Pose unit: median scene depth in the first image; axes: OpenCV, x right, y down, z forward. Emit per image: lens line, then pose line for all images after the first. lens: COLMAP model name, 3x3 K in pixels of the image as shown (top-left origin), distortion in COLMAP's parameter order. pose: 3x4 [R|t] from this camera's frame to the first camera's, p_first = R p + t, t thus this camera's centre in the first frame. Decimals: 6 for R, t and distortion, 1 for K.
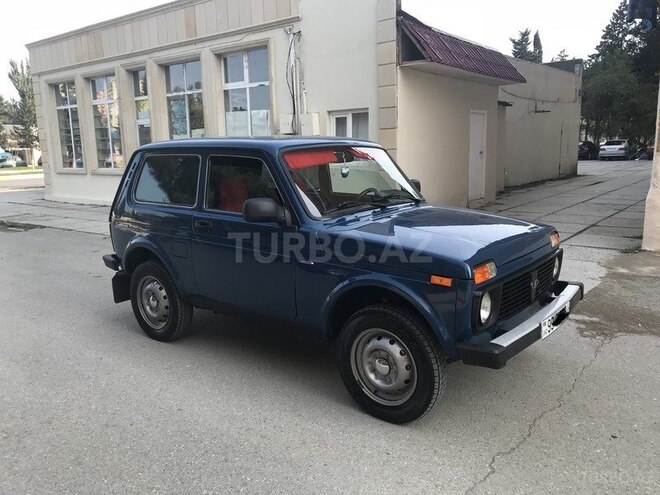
lens RADIAL K [[540.4, 0, 330.0], [0, 540.4, 247.5], [0, 0, 1]] dist [0.003135, -0.007116]
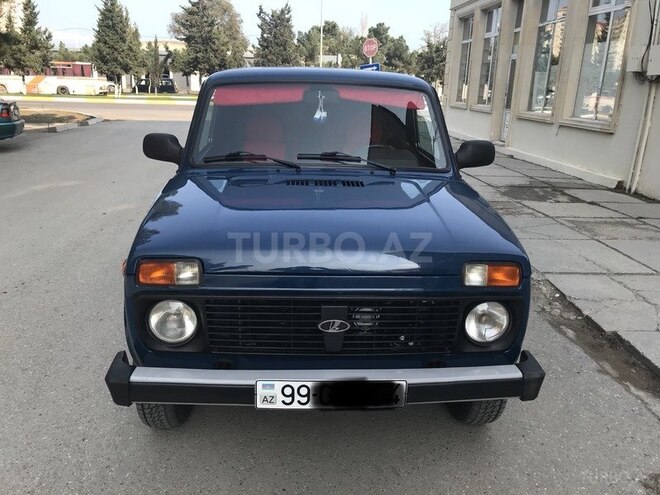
lens RADIAL K [[540.4, 0, 330.0], [0, 540.4, 247.5], [0, 0, 1]] dist [0.003135, -0.007116]
pose [[0.660070, 0.251945, -0.707694, 0.189225], [-0.173496, 0.967739, 0.182703, -0.030672], [0.730894, 0.002185, 0.682487, 0.144486]]
